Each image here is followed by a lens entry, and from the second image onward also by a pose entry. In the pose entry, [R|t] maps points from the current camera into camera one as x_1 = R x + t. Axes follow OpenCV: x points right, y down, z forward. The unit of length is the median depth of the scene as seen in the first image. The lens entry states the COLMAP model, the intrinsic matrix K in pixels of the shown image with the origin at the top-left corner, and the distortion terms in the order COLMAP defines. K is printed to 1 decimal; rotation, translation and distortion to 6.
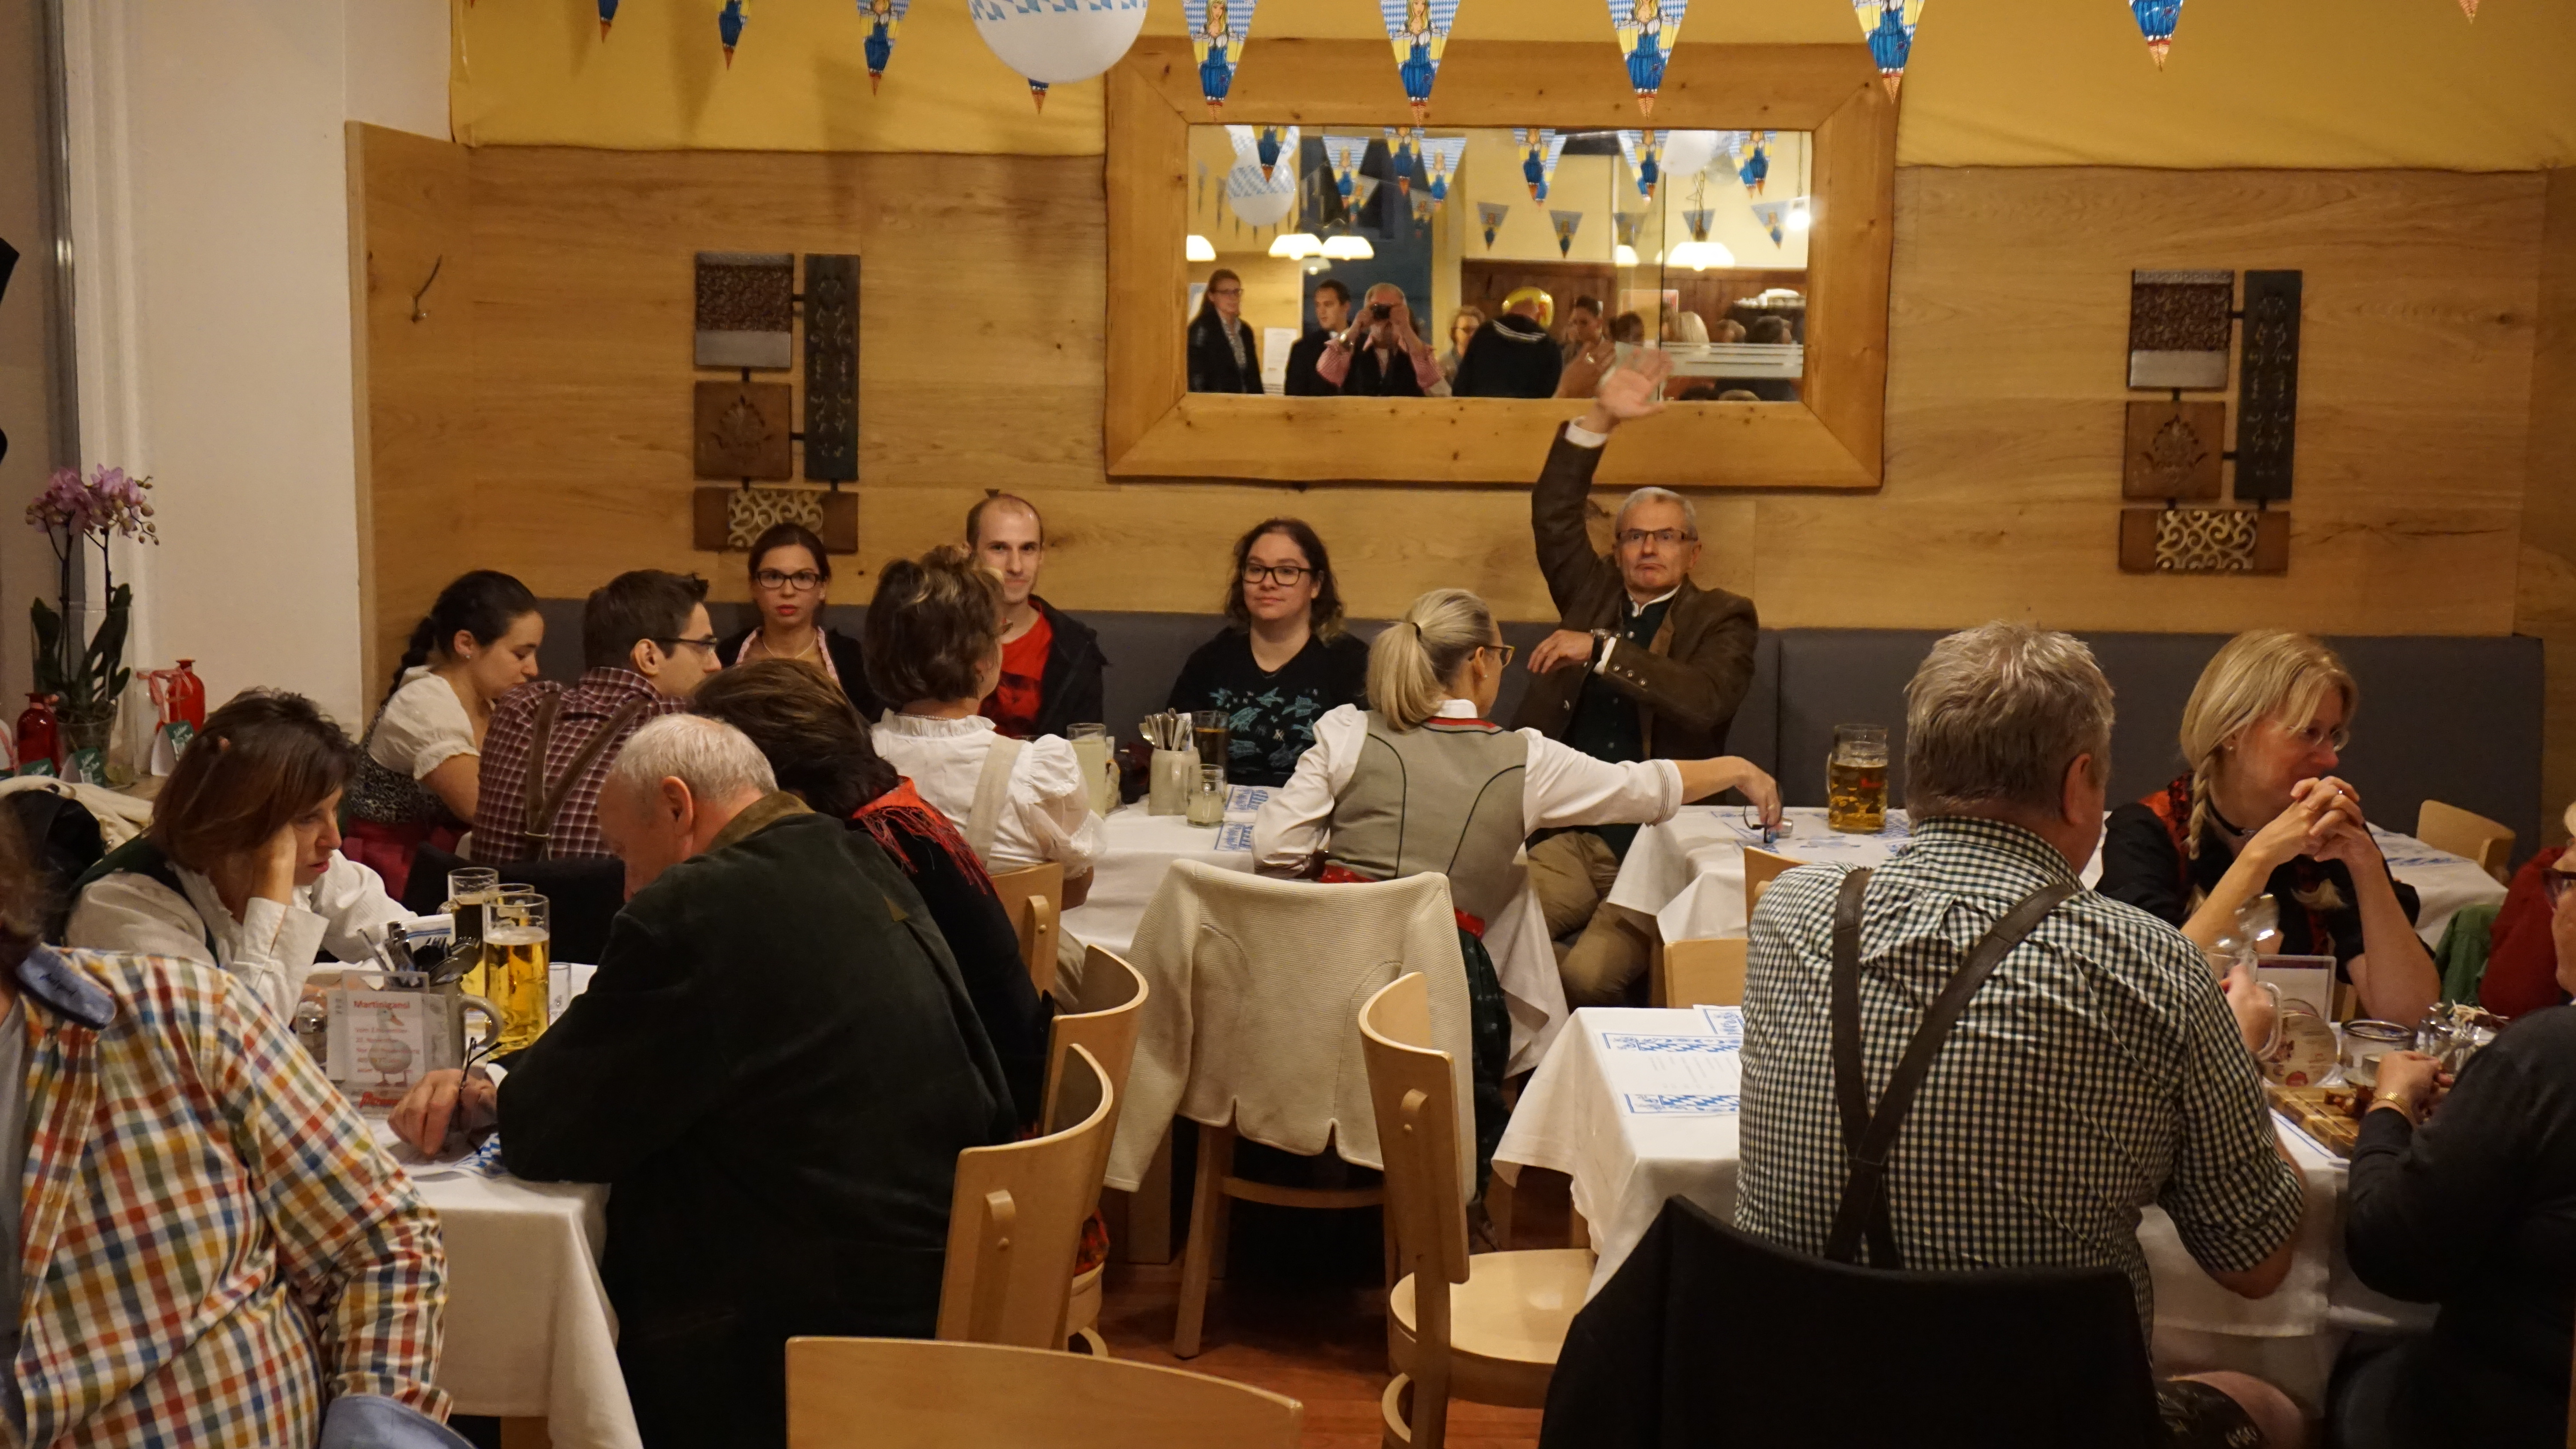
lens RADIAL K [[2729.1, 0, 1313.4], [0, 2729.1, 741.8], [0, 0, 1]] dist [-0.011758, 0.000000]
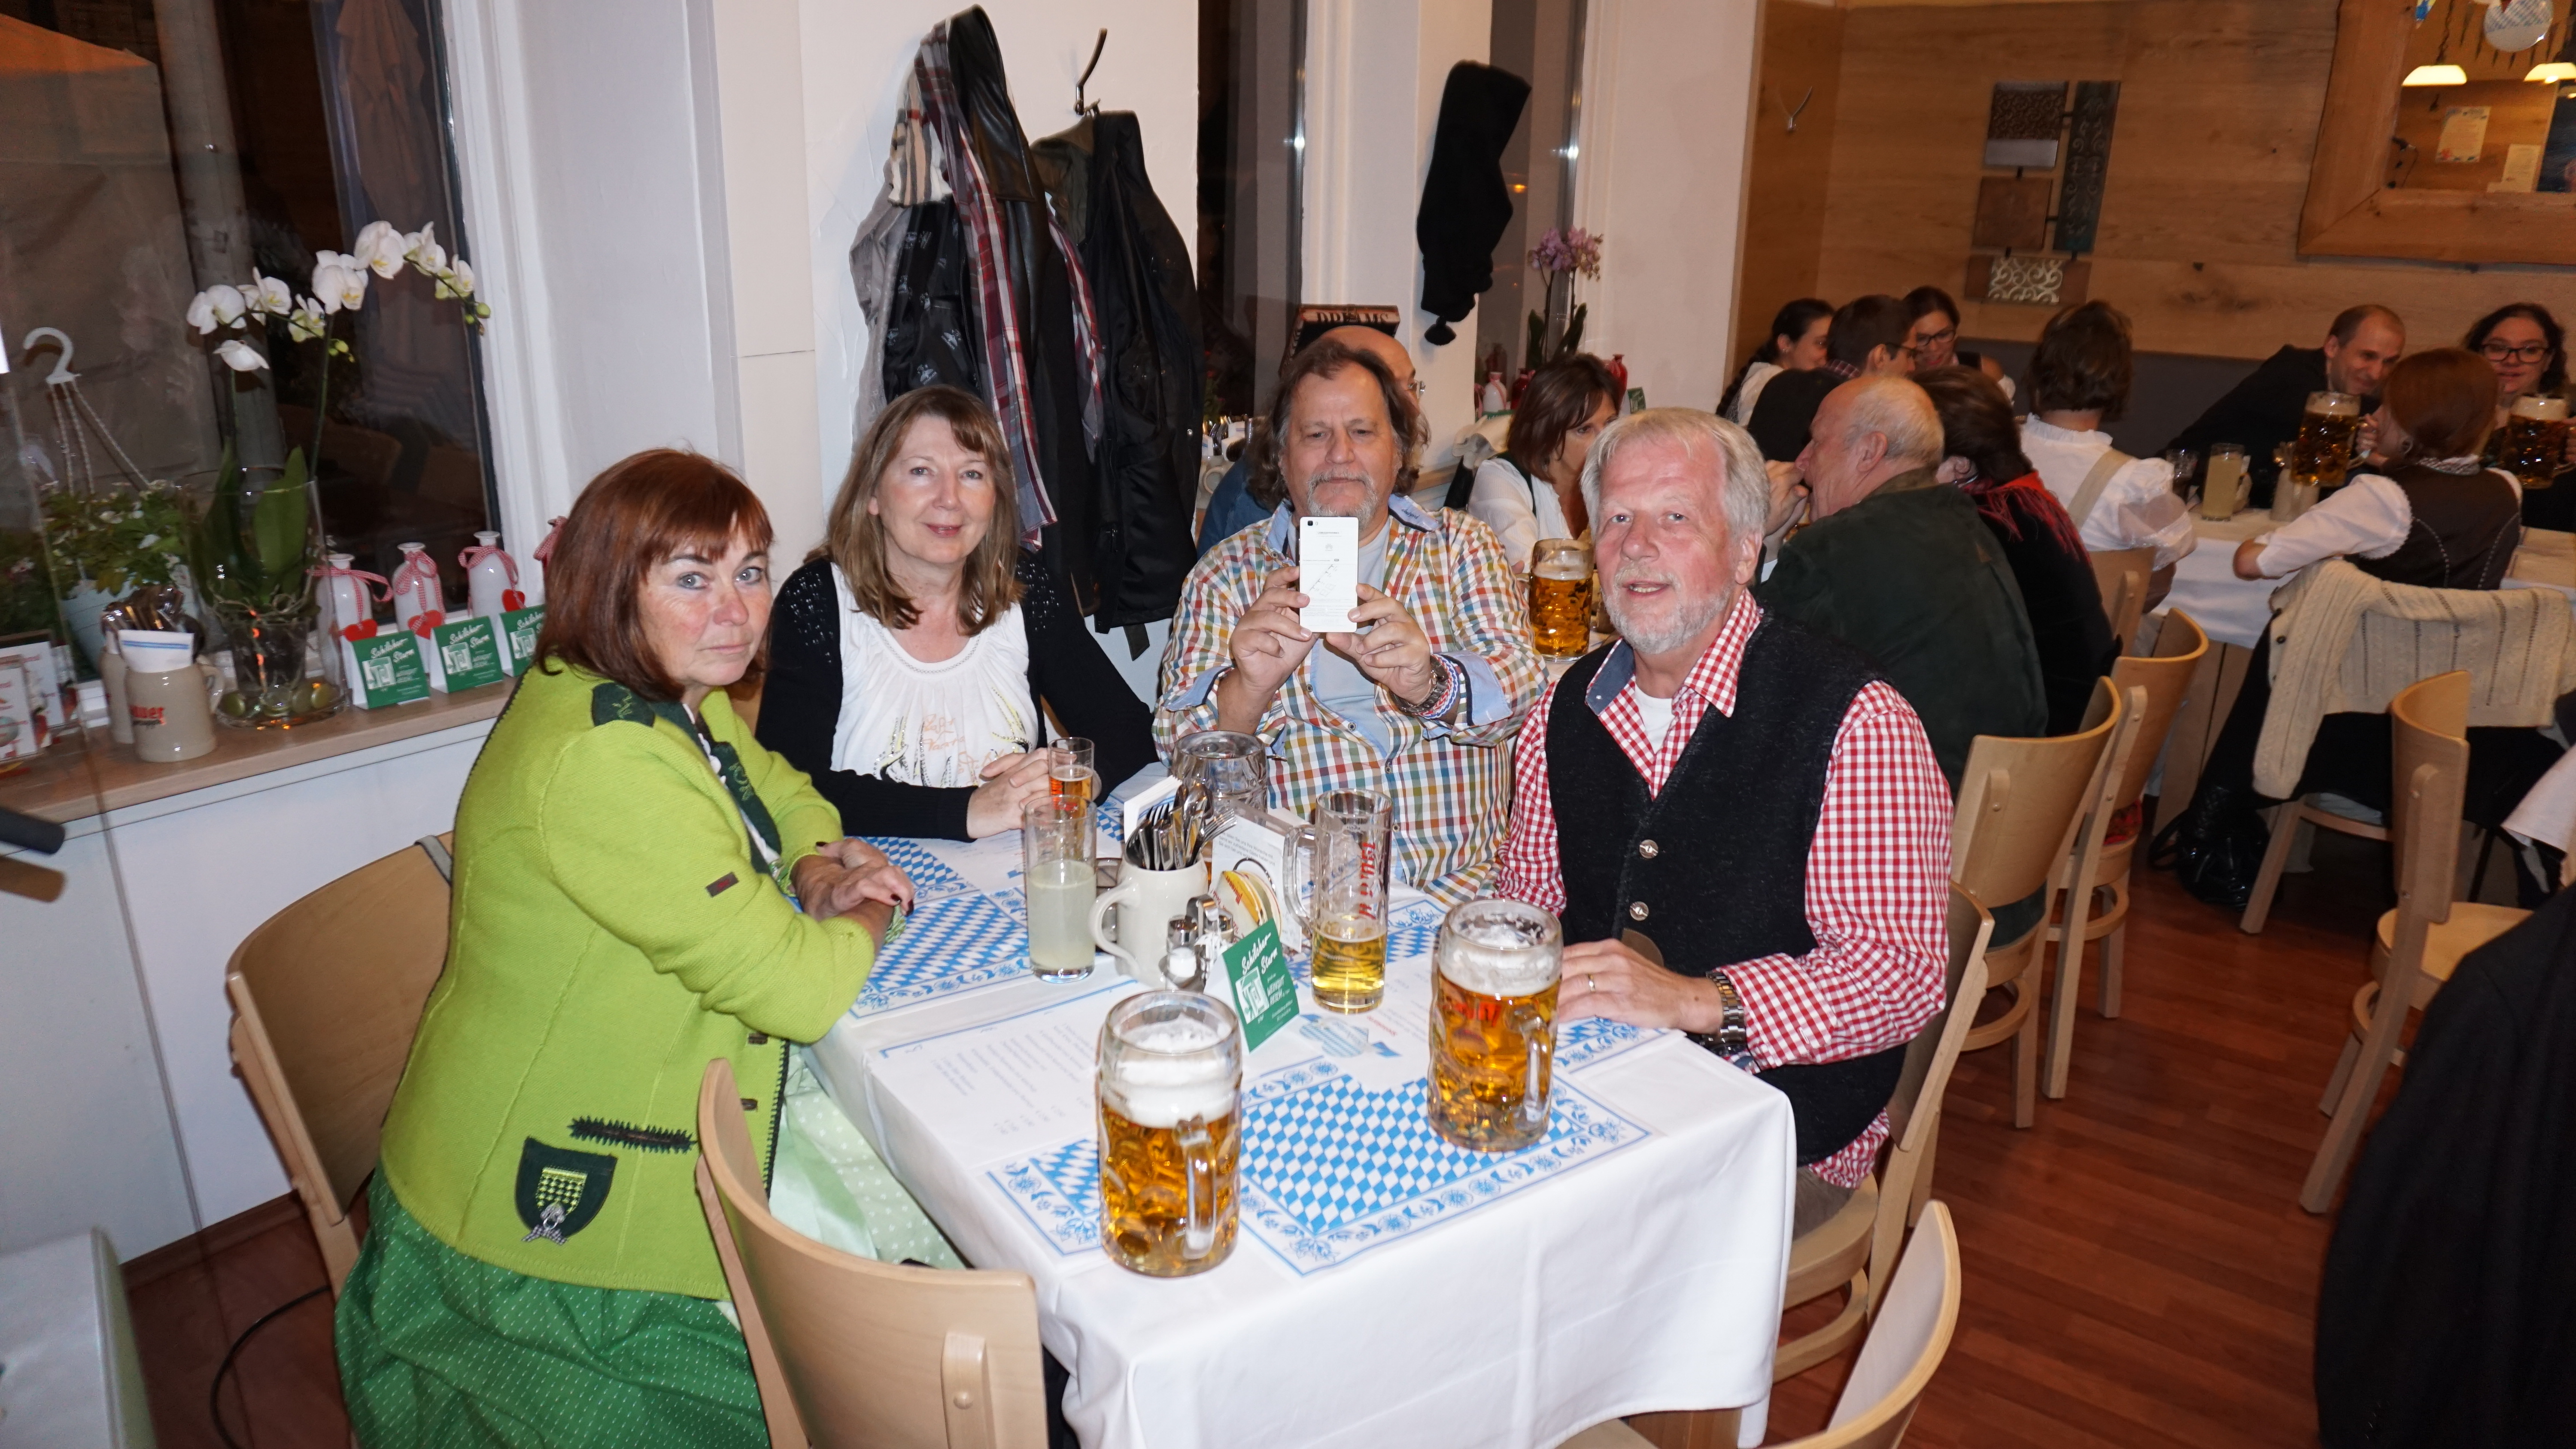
lens RADIAL K [[1708.4, 0, 1289.5], [0, 1708.4, 735.8], [0, 0, 1]] dist [-0.045559, 0.029674]
pose [[0.808365, 0.181315, -0.560064, 0.027232], [-0.076903, 0.975758, 0.204894, -0.001578], [0.583637, -0.122558, 0.802712, 0.050694]]
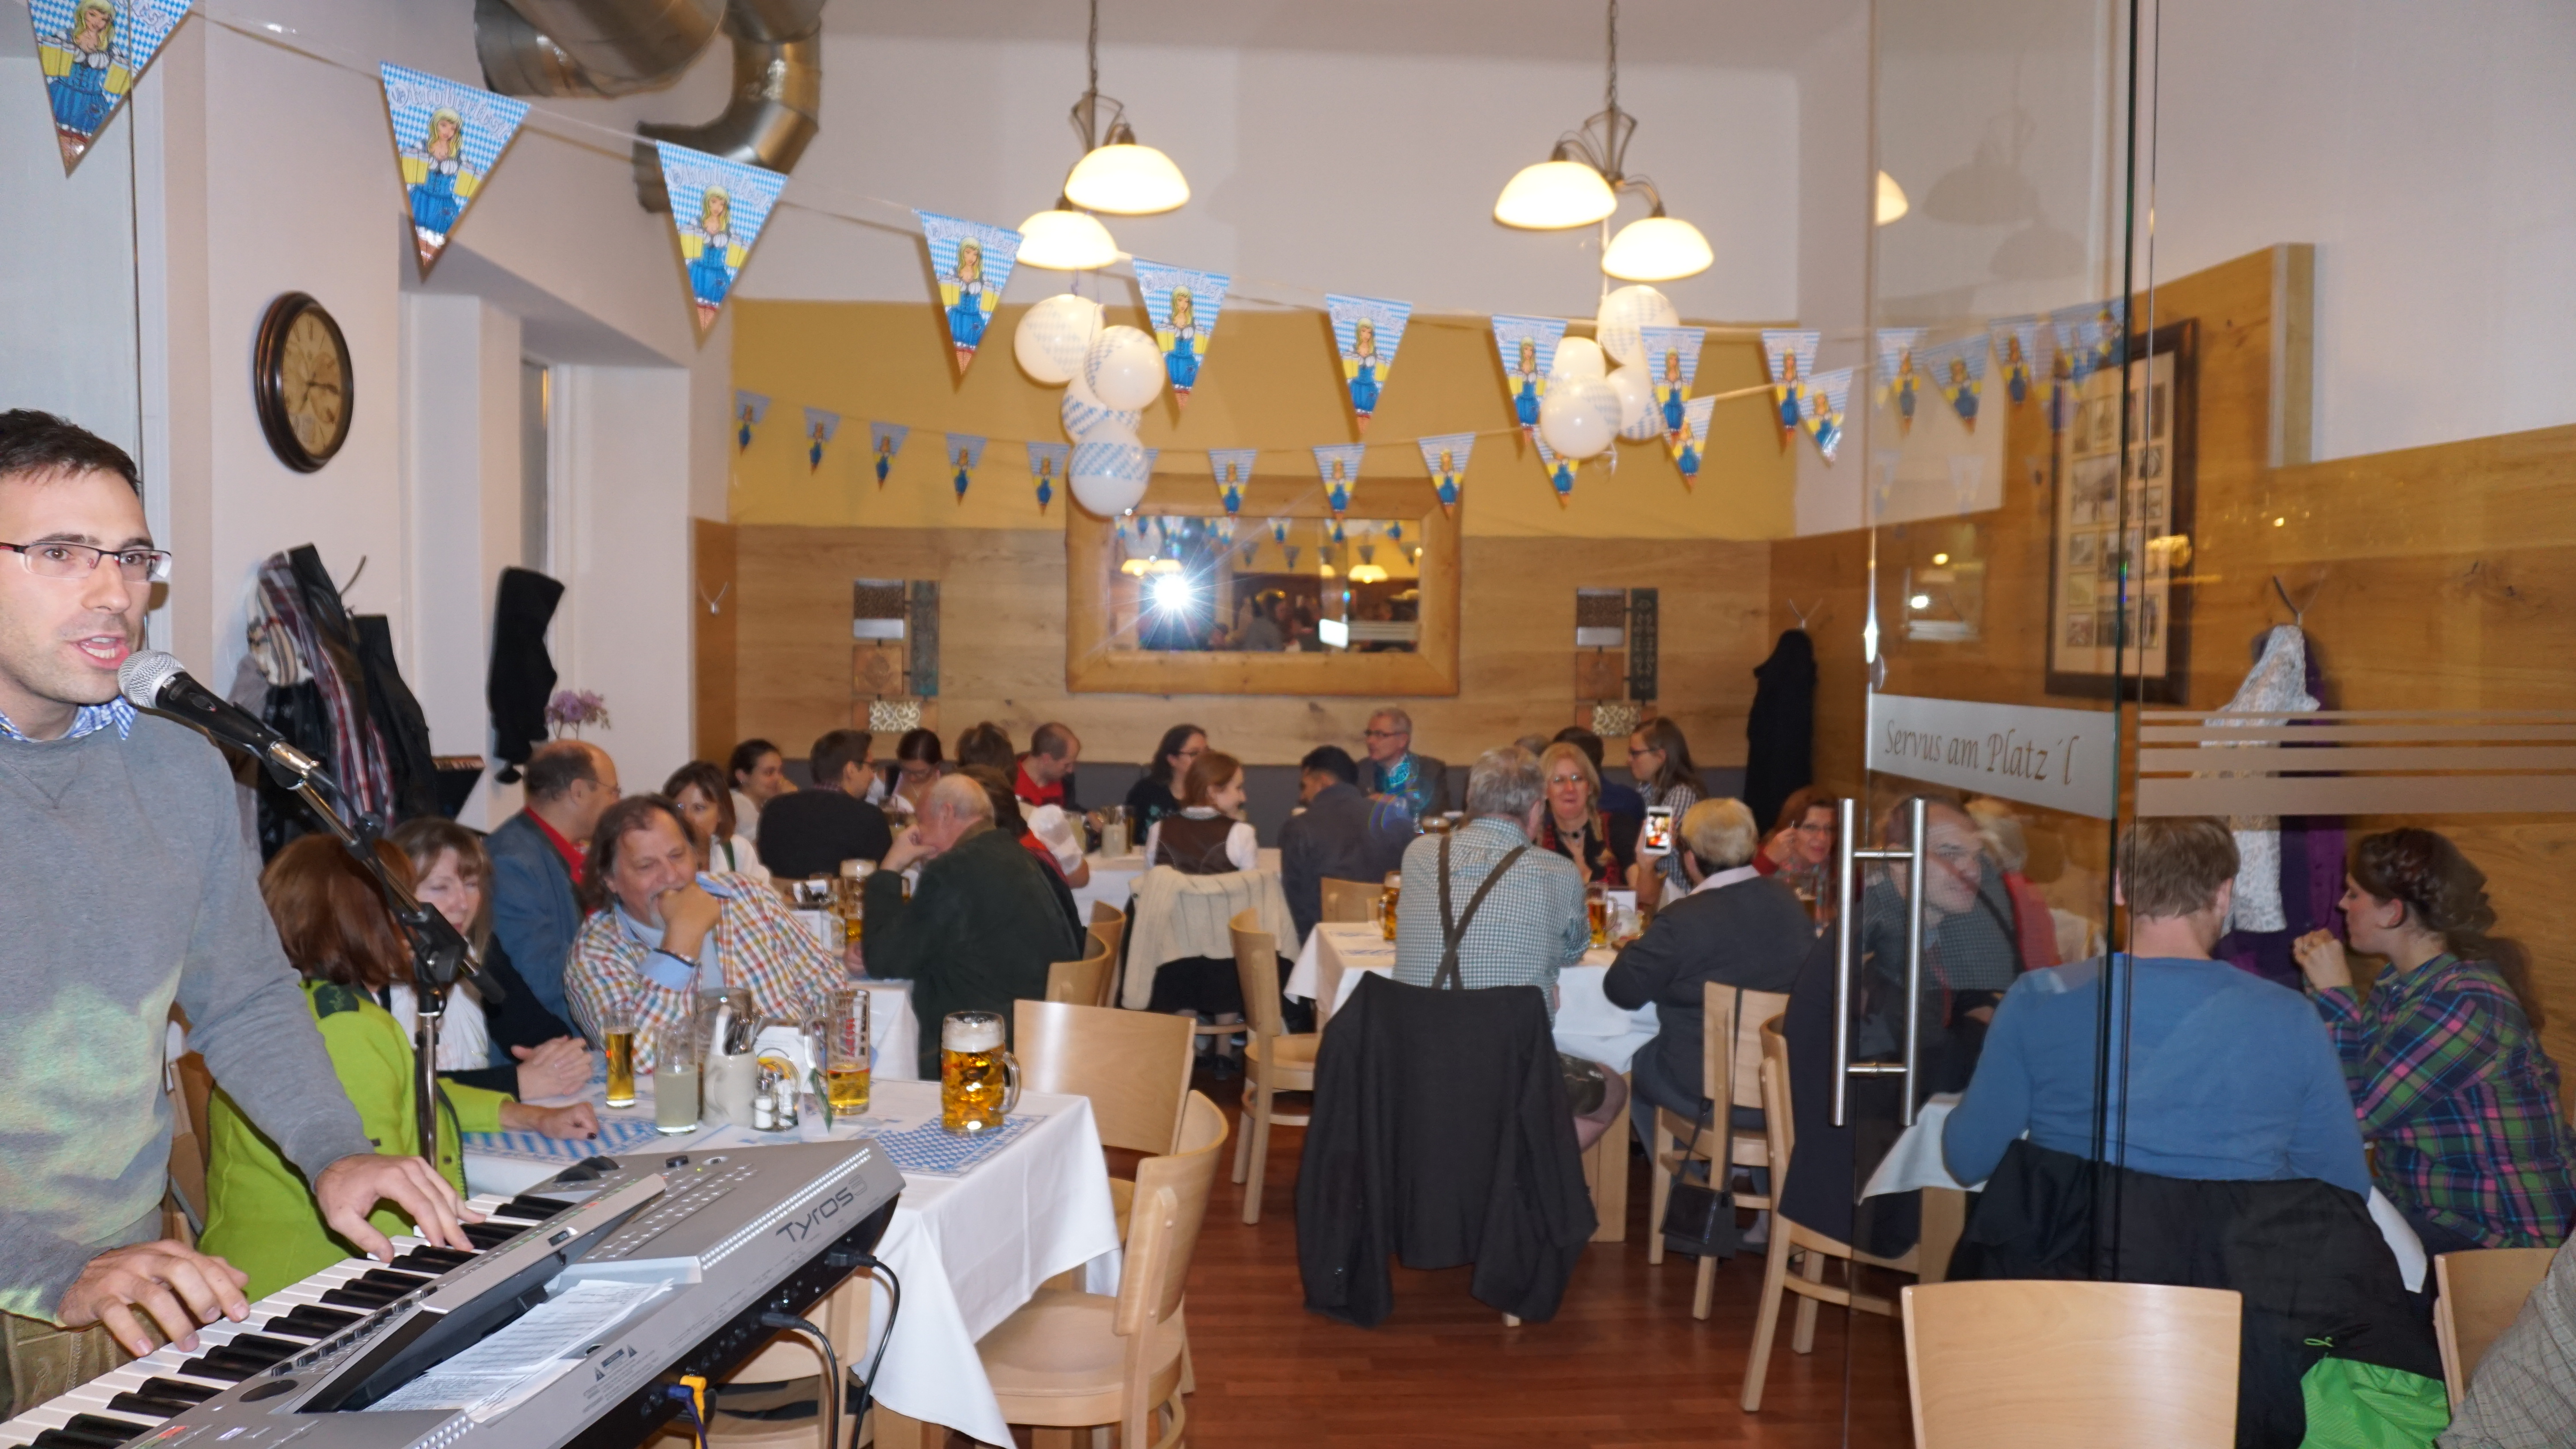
lens RADIAL K [[1708.4, 0, 1299.0], [0, 1708.4, 724.7], [0, 0, 1]] dist [-0.045559, 0.029674]
pose [[0.995228, -0.008633, 0.097198, -0.029763], [0.016385, 0.996720, -0.079248, 0.025392], [-0.096195, 0.080462, 0.992105, -0.229804]]
